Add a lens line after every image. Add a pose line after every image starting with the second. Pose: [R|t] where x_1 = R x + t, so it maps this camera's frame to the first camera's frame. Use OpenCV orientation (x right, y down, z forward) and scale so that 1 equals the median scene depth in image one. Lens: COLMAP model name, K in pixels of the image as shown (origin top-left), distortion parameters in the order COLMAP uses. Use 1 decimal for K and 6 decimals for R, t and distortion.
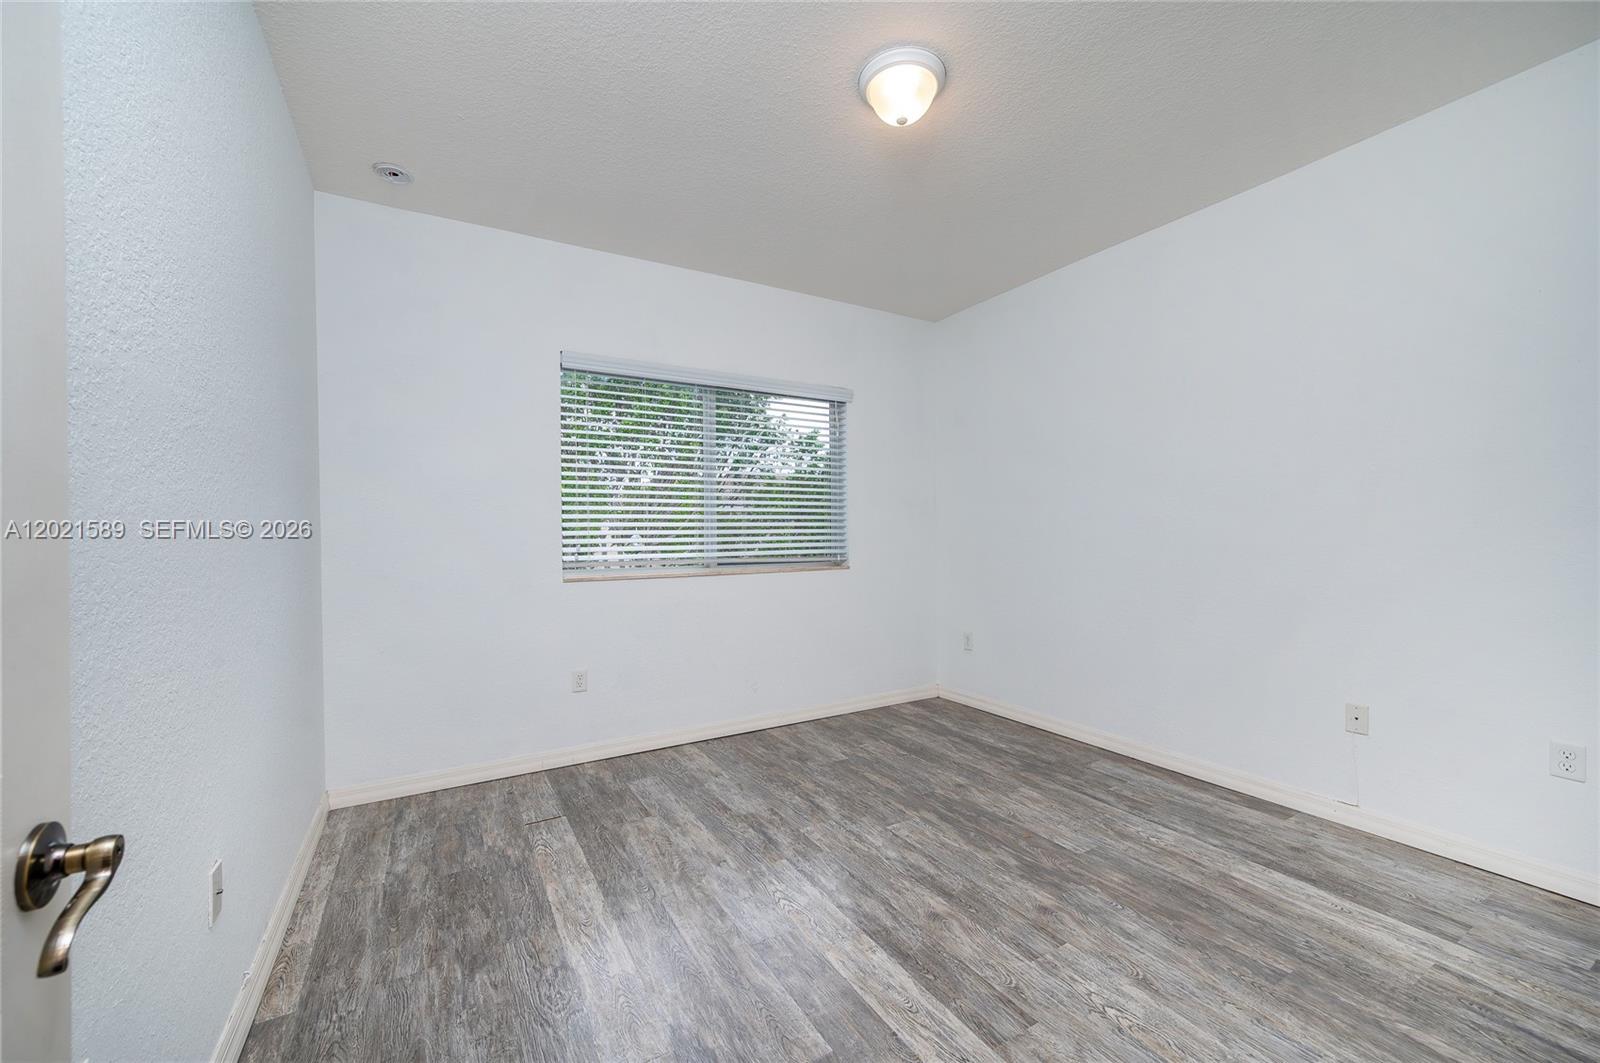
lens RADIAL K [[632.7, 0, 790.7], [0, 632.7, 537.5], [0, 0, 1]] dist [0.000163, -0.000013]
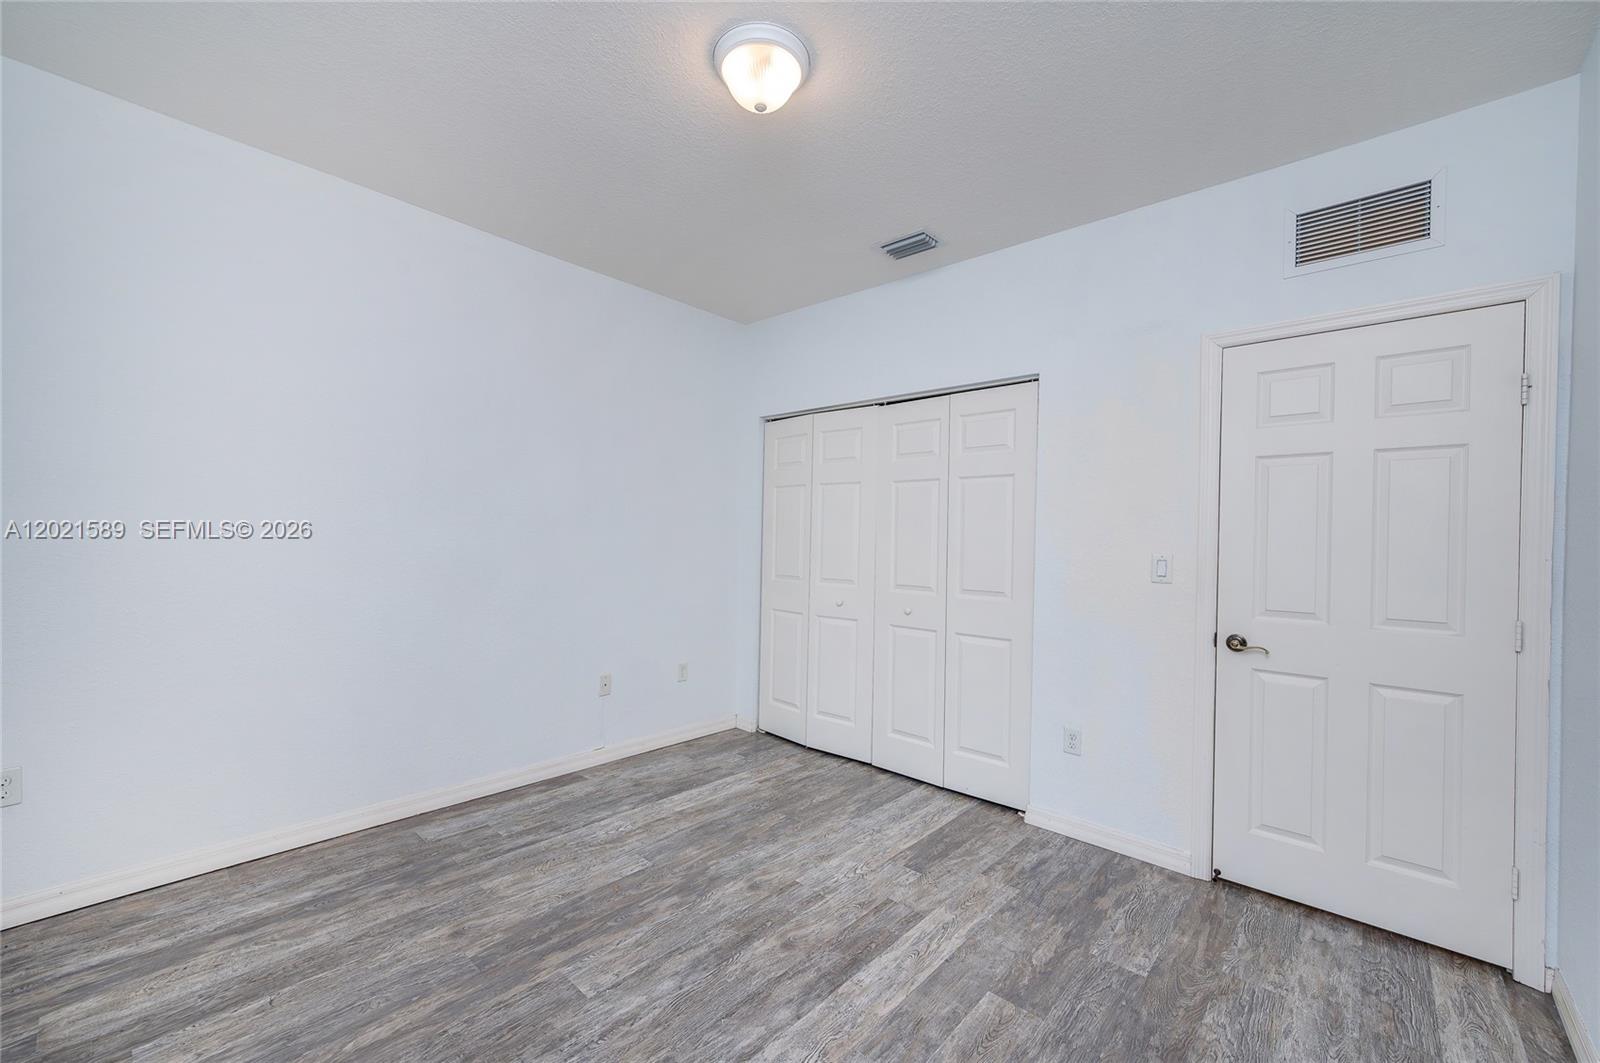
lens RADIAL K [[643.5, 0, 801.0], [0, 643.5, 538.0], [0, 0, 1]] dist [0.000632, -0.000070]
pose [[-0.318119, 0.000399, 0.948051, -0.601647], [-0.012188, 0.999916, -0.004510, -0.039353], [-0.947972, -0.012990, -0.318087, 1.046700]]
